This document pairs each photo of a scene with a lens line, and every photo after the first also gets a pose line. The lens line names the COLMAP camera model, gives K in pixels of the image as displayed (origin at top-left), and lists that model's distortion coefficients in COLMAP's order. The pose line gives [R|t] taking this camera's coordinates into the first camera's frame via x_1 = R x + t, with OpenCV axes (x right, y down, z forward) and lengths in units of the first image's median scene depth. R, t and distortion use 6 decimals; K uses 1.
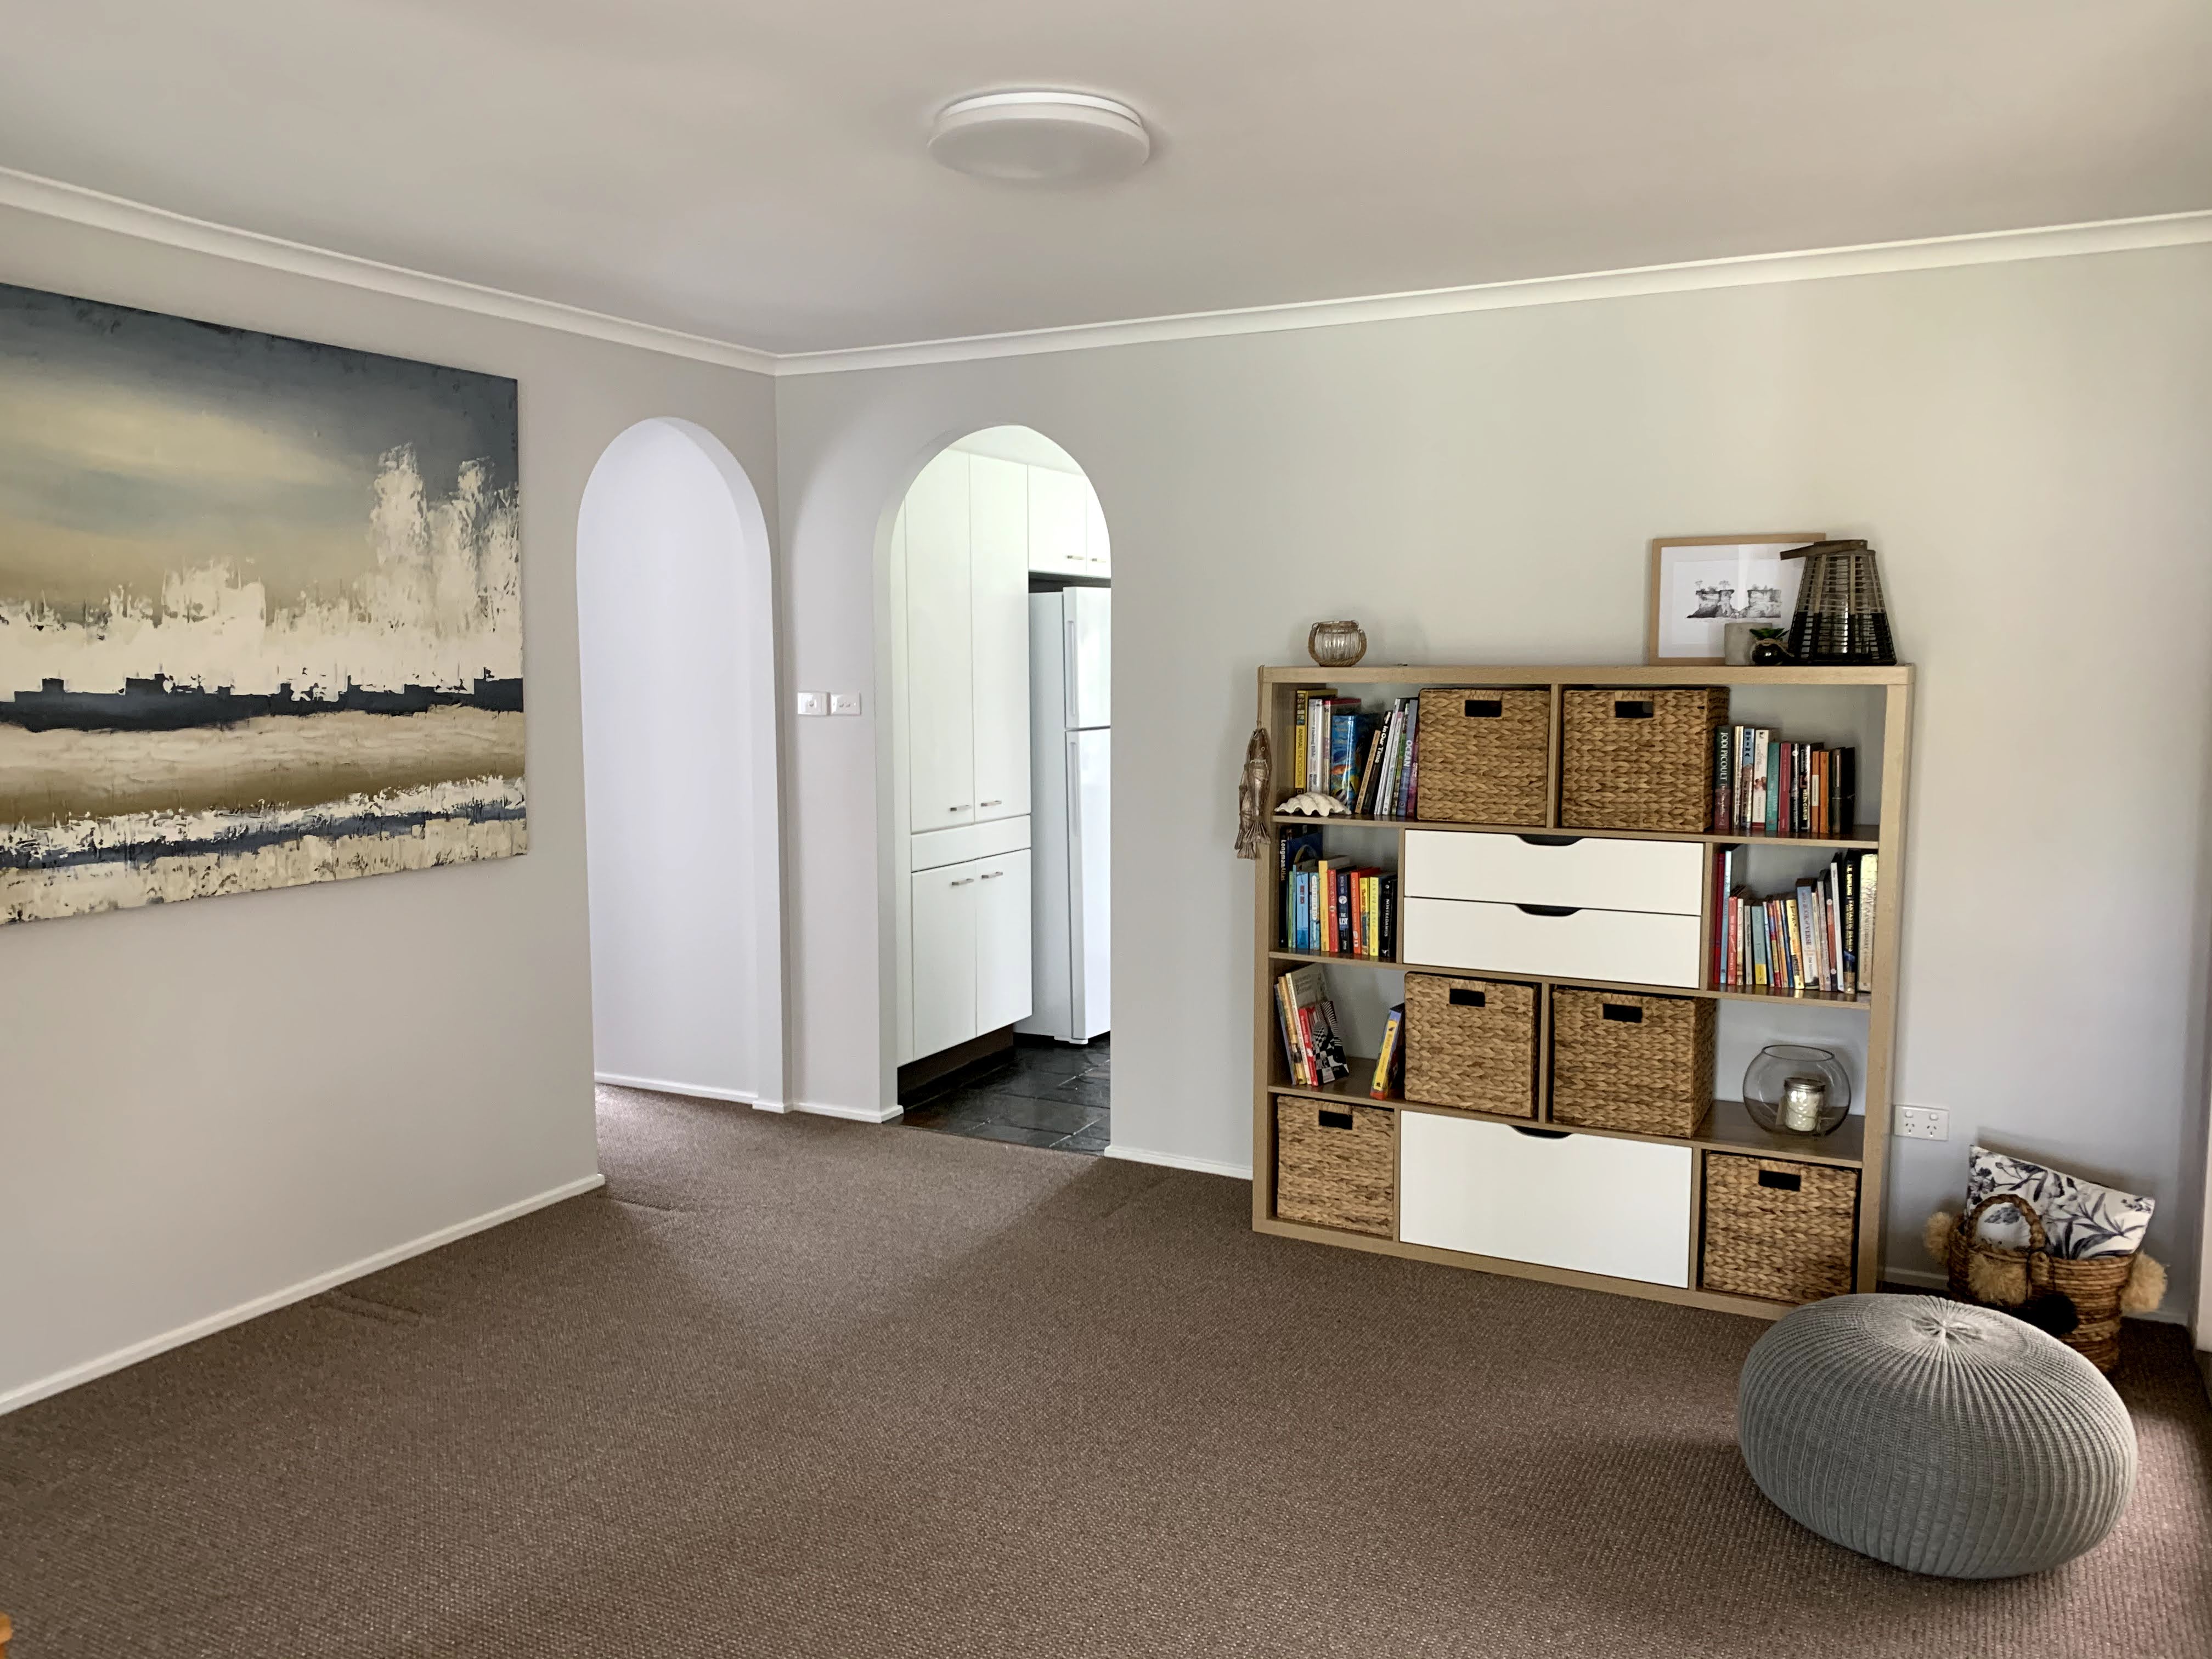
lens RADIAL K [[1680.0, 0, 1116.1], [0, 1680.0, 816.8], [0, 0, 1]] dist [-0.019775, 0.013527]
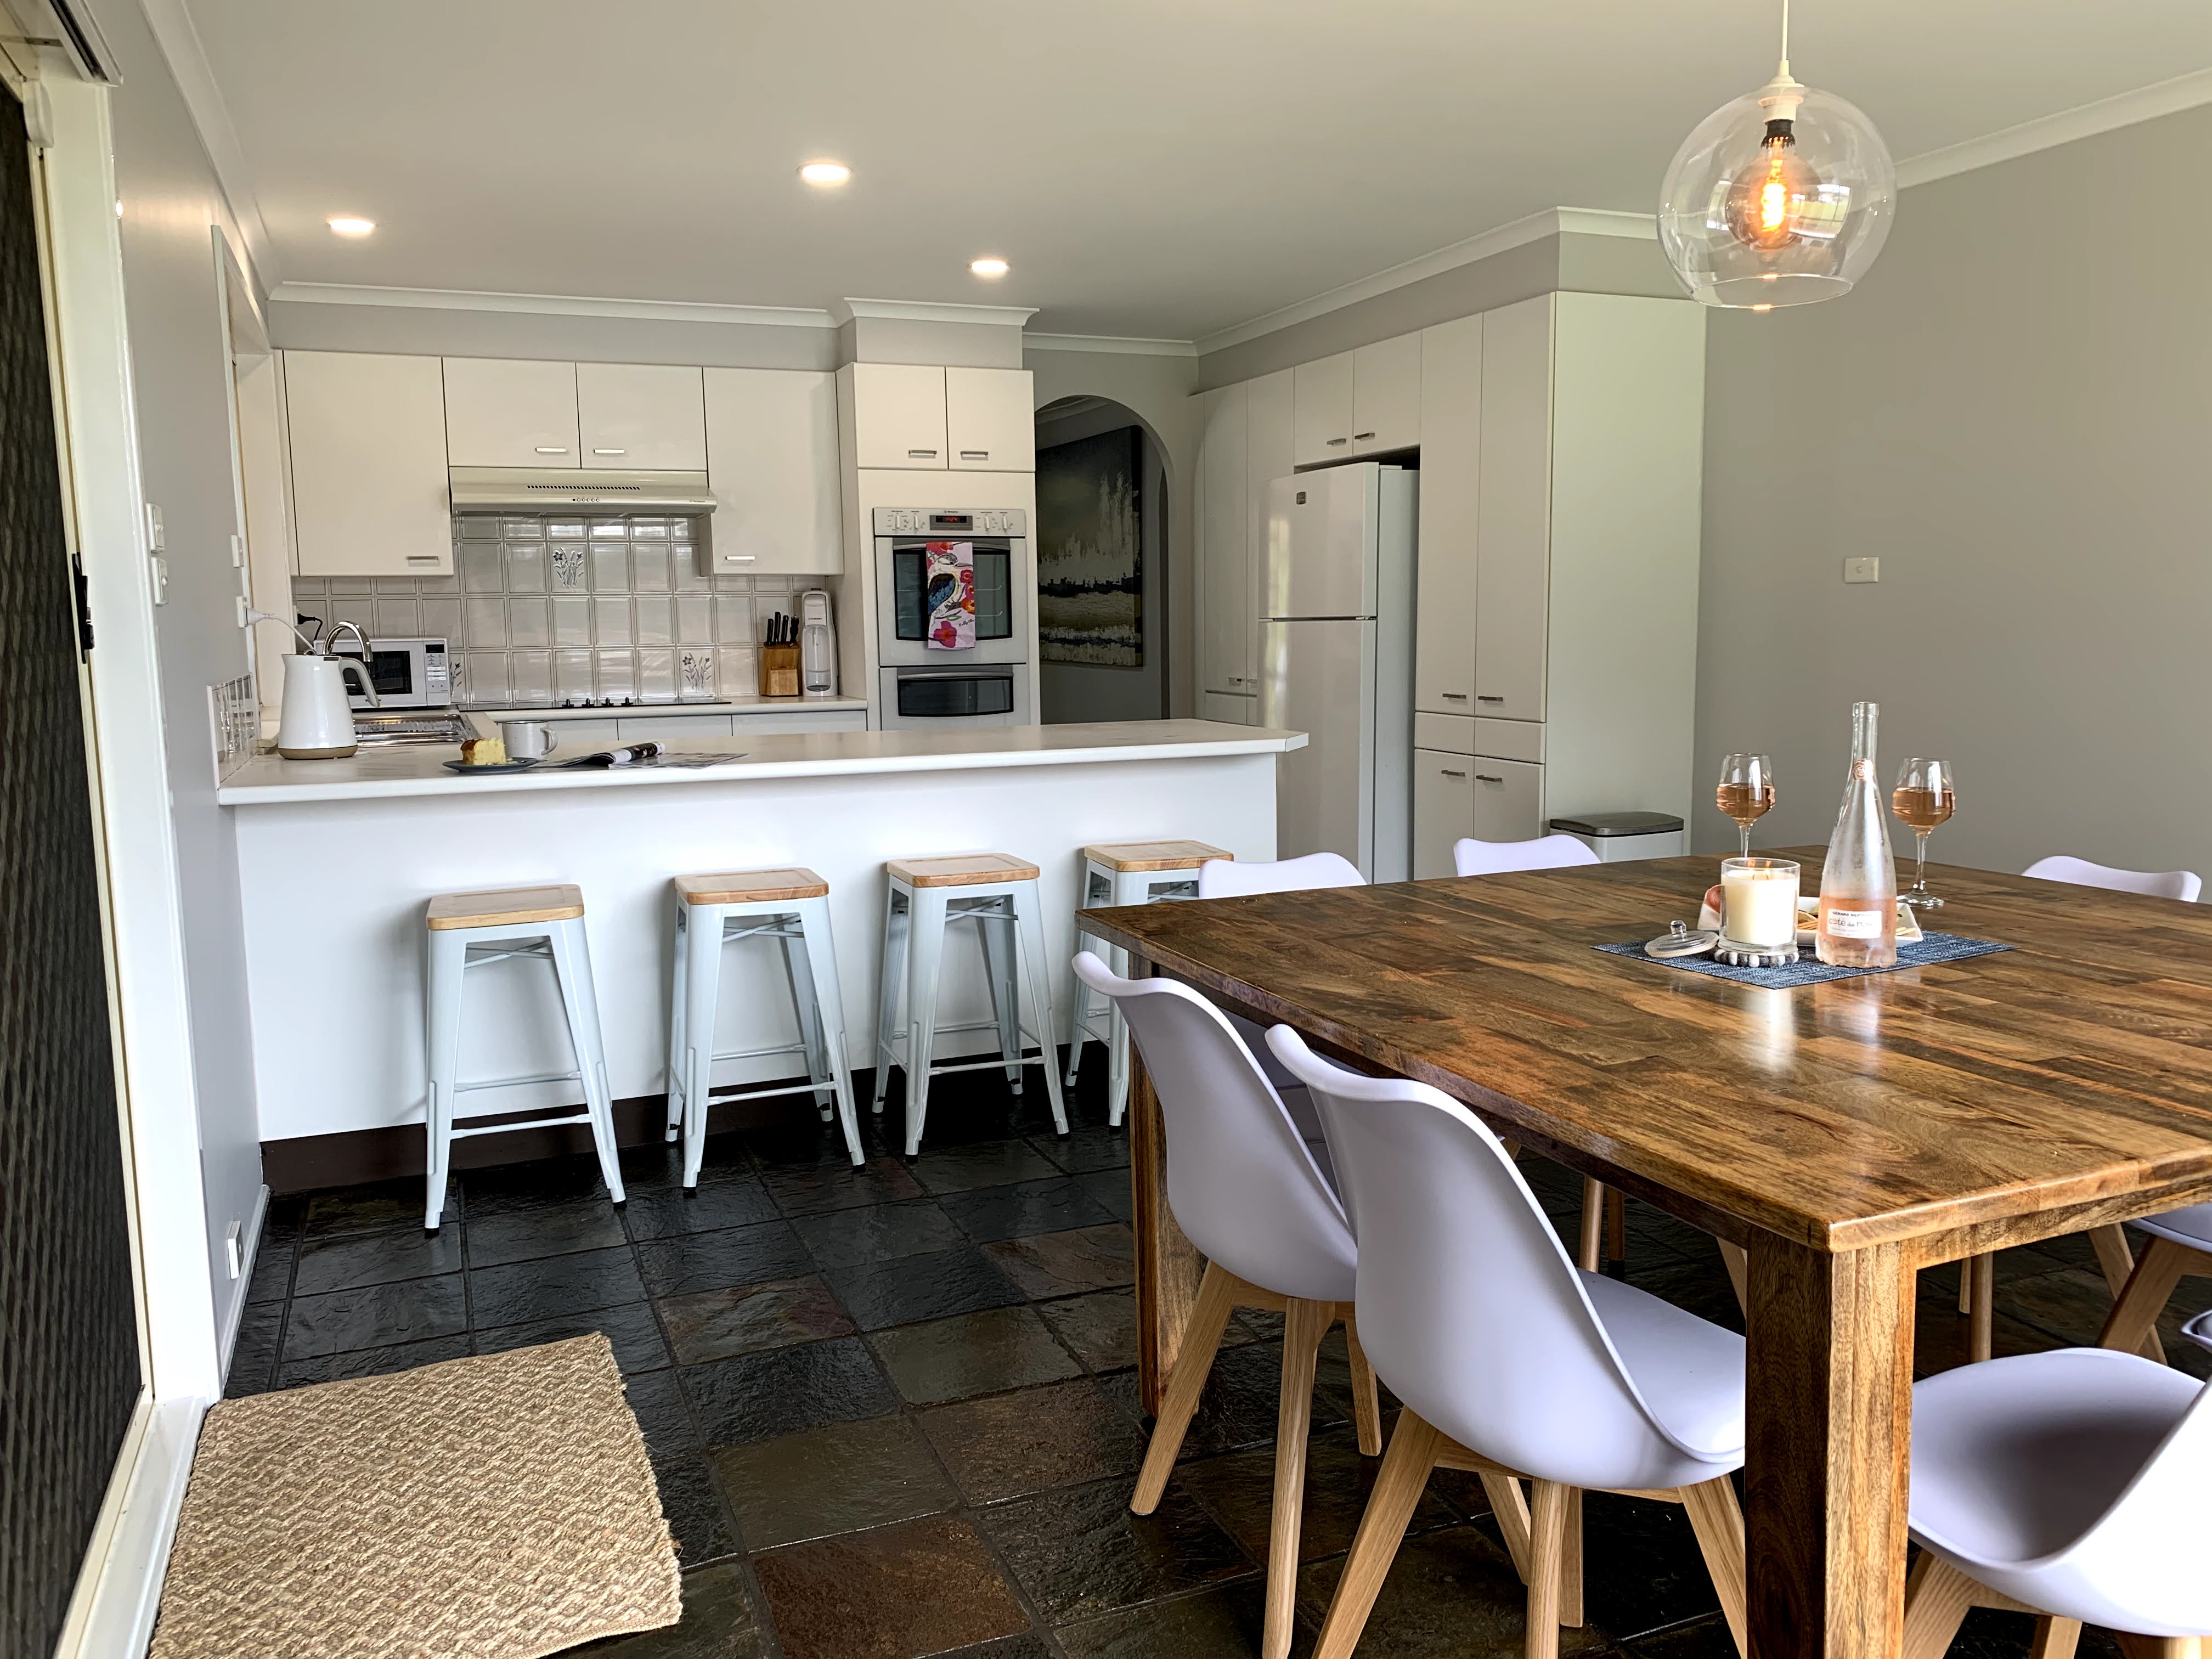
lens RADIAL K [[1680.0, 0, 1101.4], [0, 1680.0, 842.8], [0, 0, 1]] dist [-0.019775, 0.013527]
pose [[-0.640484, 0.112620, -0.759669, 1.365402], [-0.052795, 0.980392, 0.189853, -0.165304], [0.766154, 0.161704, -0.621980, 2.517565]]
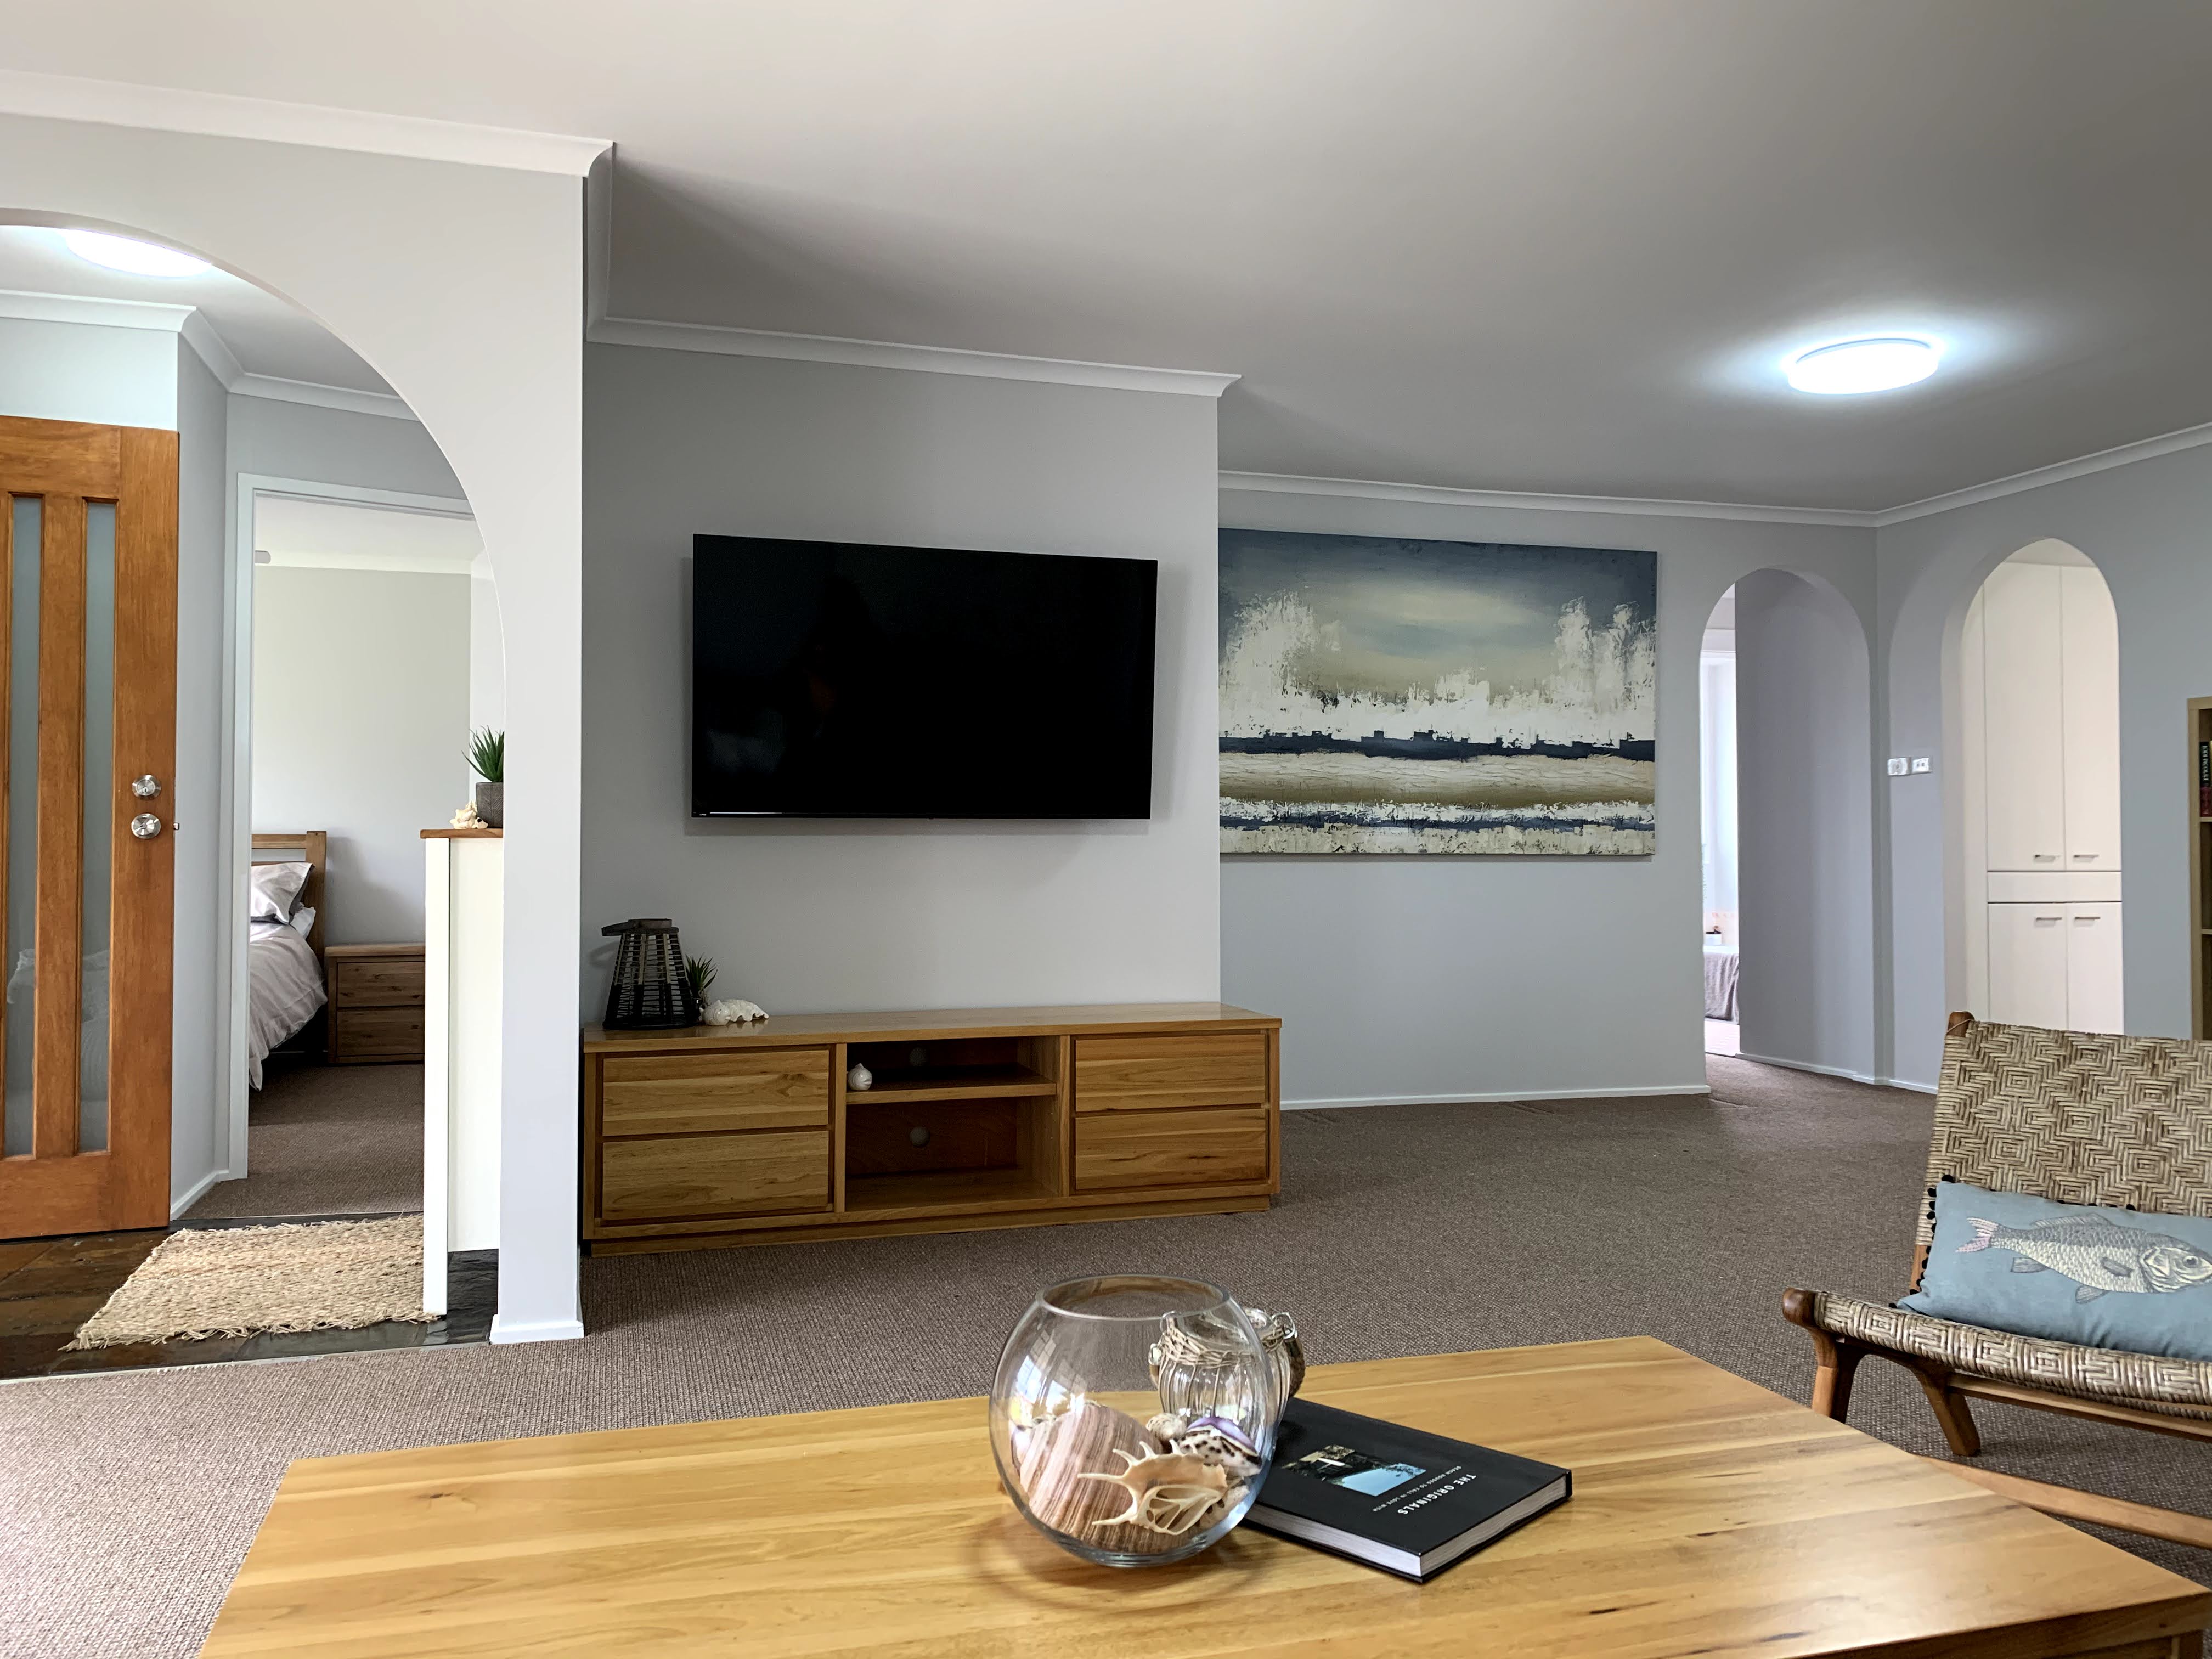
lens RADIAL K [[1680.0, 0, 1105.6], [0, 1680.0, 843.1], [0, 0, 1]] dist [-0.019775, 0.013527]
pose [[0.666741, -0.009416, -0.745230, 0.513225], [-0.072783, 0.994318, -0.077681, 0.187909], [0.741727, 0.106033, 0.662268, -0.438145]]
